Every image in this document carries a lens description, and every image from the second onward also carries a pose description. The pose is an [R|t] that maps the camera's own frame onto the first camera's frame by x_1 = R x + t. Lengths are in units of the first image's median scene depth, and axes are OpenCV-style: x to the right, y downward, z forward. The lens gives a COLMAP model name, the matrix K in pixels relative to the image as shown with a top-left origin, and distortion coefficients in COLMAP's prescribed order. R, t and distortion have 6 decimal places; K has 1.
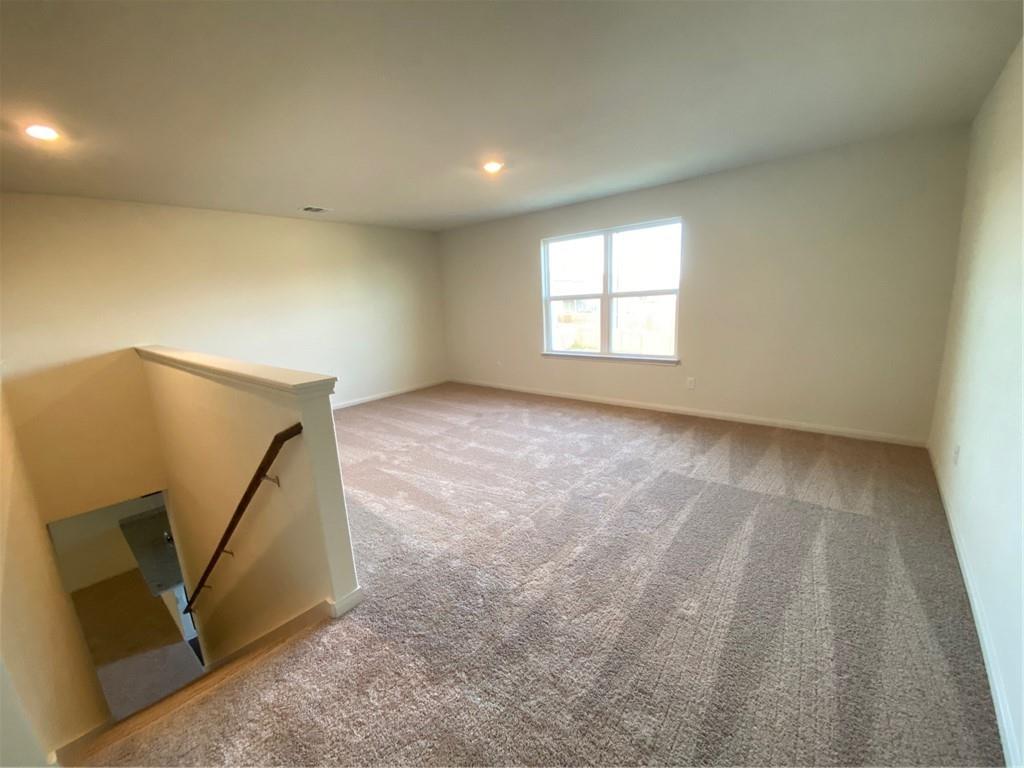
lens RADIAL K [[415.0, 0, 515.3], [0, 415.0, 384.3], [0, 0, 1]] dist [0.035678, -0.030682]
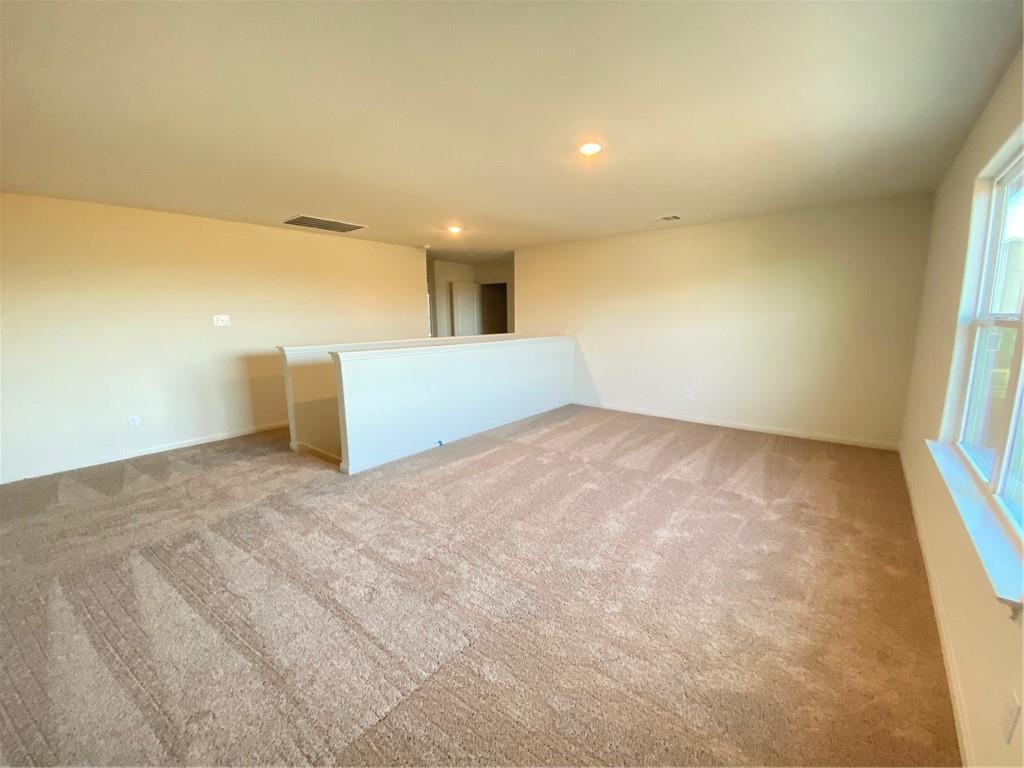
lens RADIAL K [[415.0, 0, 515.3], [0, 415.0, 384.3], [0, 0, 1]] dist [0.035678, -0.030682]
pose [[0.030774, 0.222901, -0.974355, 0.582070], [-0.208563, 0.954791, 0.211838, -0.172501], [0.977525, 0.196695, 0.075872, 0.650708]]
